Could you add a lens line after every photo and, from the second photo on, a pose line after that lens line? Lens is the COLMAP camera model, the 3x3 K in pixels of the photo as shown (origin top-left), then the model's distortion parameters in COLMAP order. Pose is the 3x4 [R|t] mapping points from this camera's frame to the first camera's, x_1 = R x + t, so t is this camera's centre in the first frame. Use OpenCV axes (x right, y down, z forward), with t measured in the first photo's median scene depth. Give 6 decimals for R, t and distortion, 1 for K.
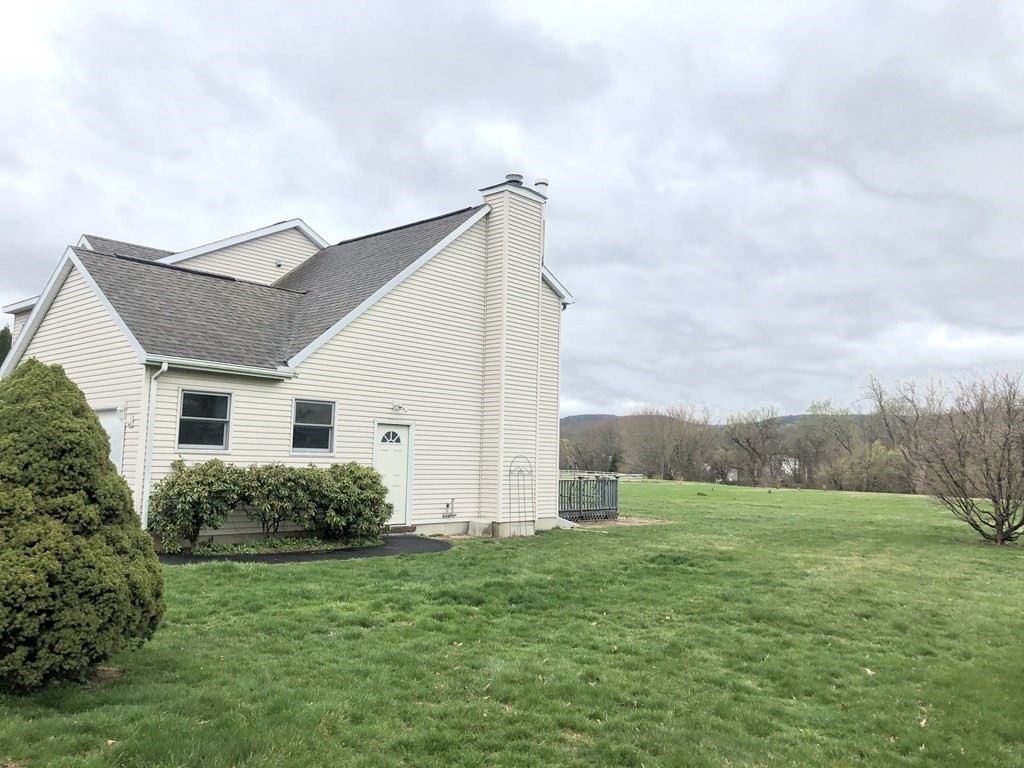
lens RADIAL K [[835.3, 0, 520.9], [0, 835.3, 378.7], [0, 0, 1]] dist [0.054121, -0.041772]
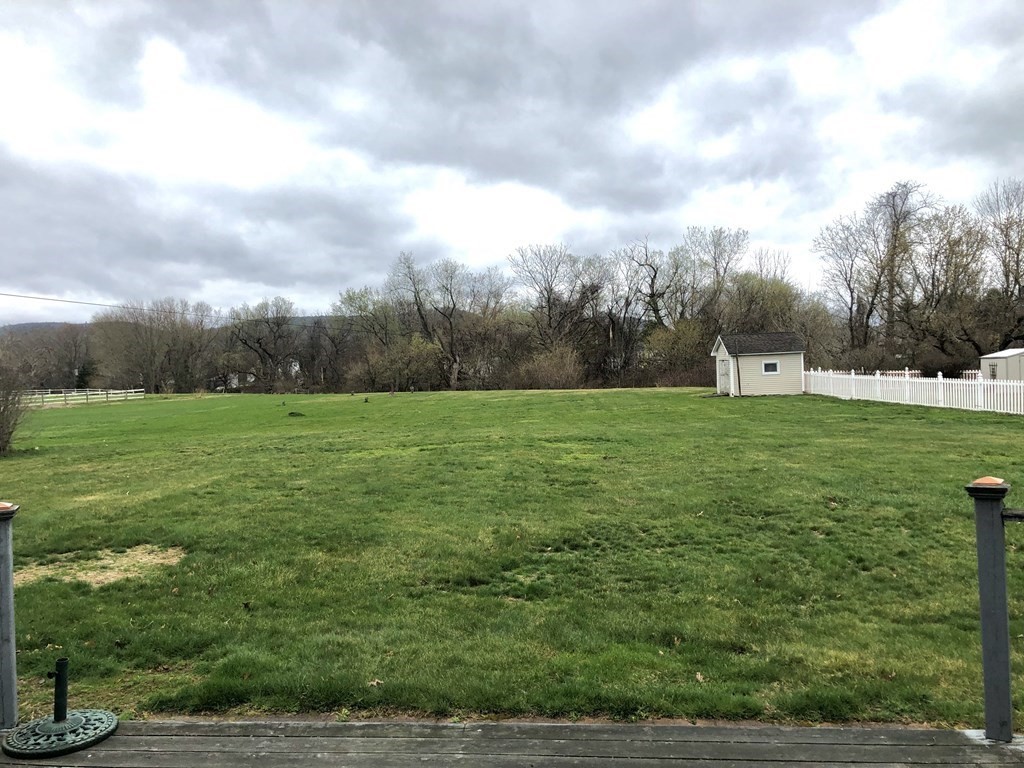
lens RADIAL K [[835.3, 0, 513.1], [0, 835.3, 382.6], [0, 0, 1]] dist [0.054121, -0.041772]
pose [[0.823873, -0.068597, 0.562608, -0.043955], [0.000521, 0.992740, 0.120278, 0.092758], [-0.566775, -0.098801, 0.817927, 1.030388]]
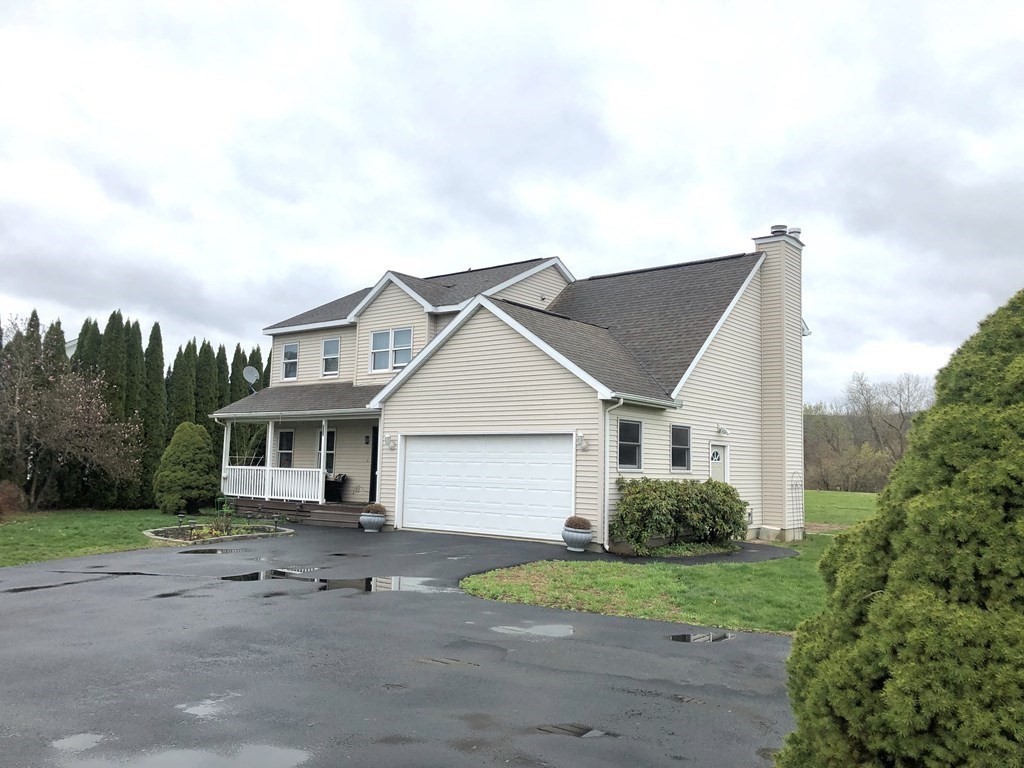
lens RADIAL K [[835.3, 0, 514.7], [0, 835.3, 384.5], [0, 0, 1]] dist [0.054121, -0.041772]
pose [[0.998883, 0.007101, 0.046722, -0.335008], [-0.007502, 0.999937, 0.008403, -0.025652], [-0.046659, -0.008744, 0.998873, -0.106107]]
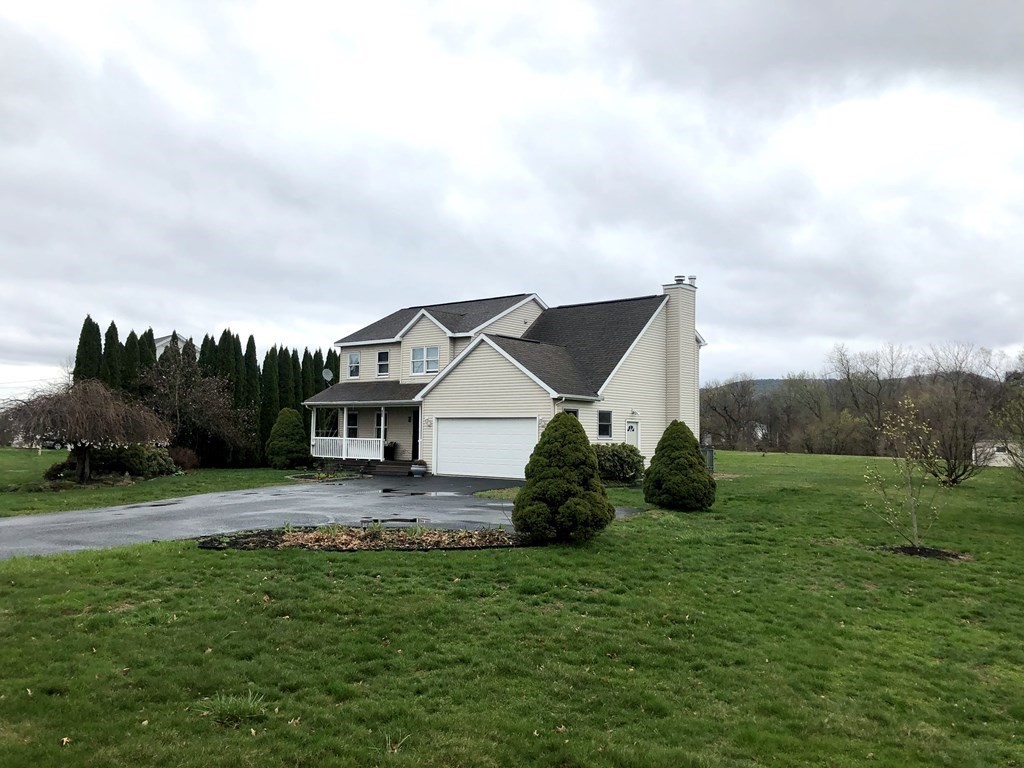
lens RADIAL K [[835.3, 0, 512.6], [0, 835.3, 383.8], [0, 0, 1]] dist [0.054121, -0.041772]
pose [[0.999396, -0.004585, 0.034459, -0.329922], [0.002974, 0.998907, 0.046648, -0.080742], [-0.034636, -0.046517, 0.998317, -0.583909]]
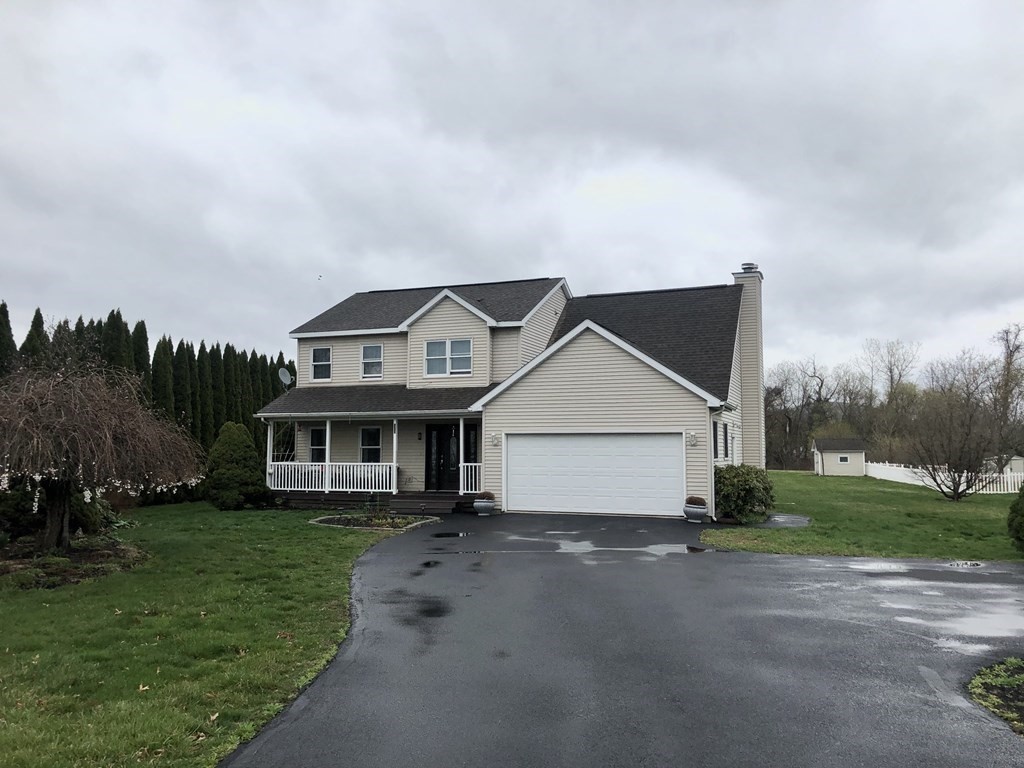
lens RADIAL K [[835.3, 0, 511.1], [0, 835.3, 384.4], [0, 0, 1]] dist [0.054121, -0.041772]
pose [[0.938883, 0.006869, 0.344168, -0.716824], [-0.017548, 0.999456, 0.027922, -0.051831], [-0.343789, -0.032255, 0.938493, -0.192576]]
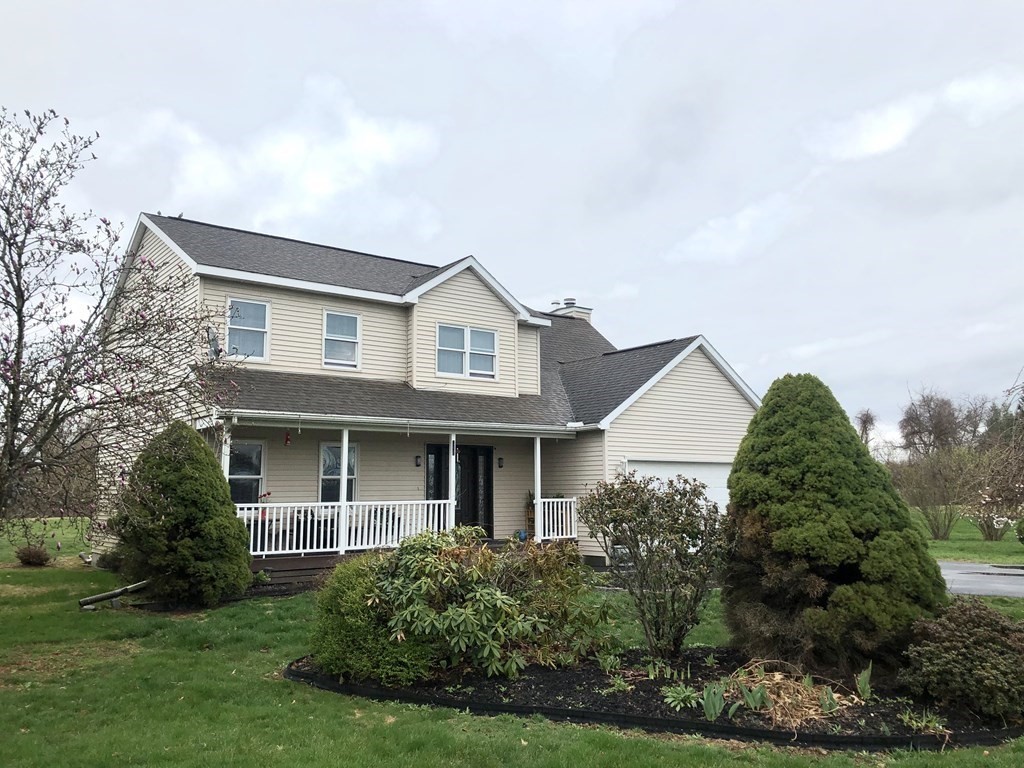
lens RADIAL K [[835.3, 0, 516.7], [0, 835.3, 384.1], [0, 0, 1]] dist [0.054121, -0.041772]
pose [[0.195750, 0.101659, 0.975370, -1.152908], [-0.094562, 0.991934, -0.084408, 0.033706], [-0.976084, -0.075710, 0.203784, 0.625599]]
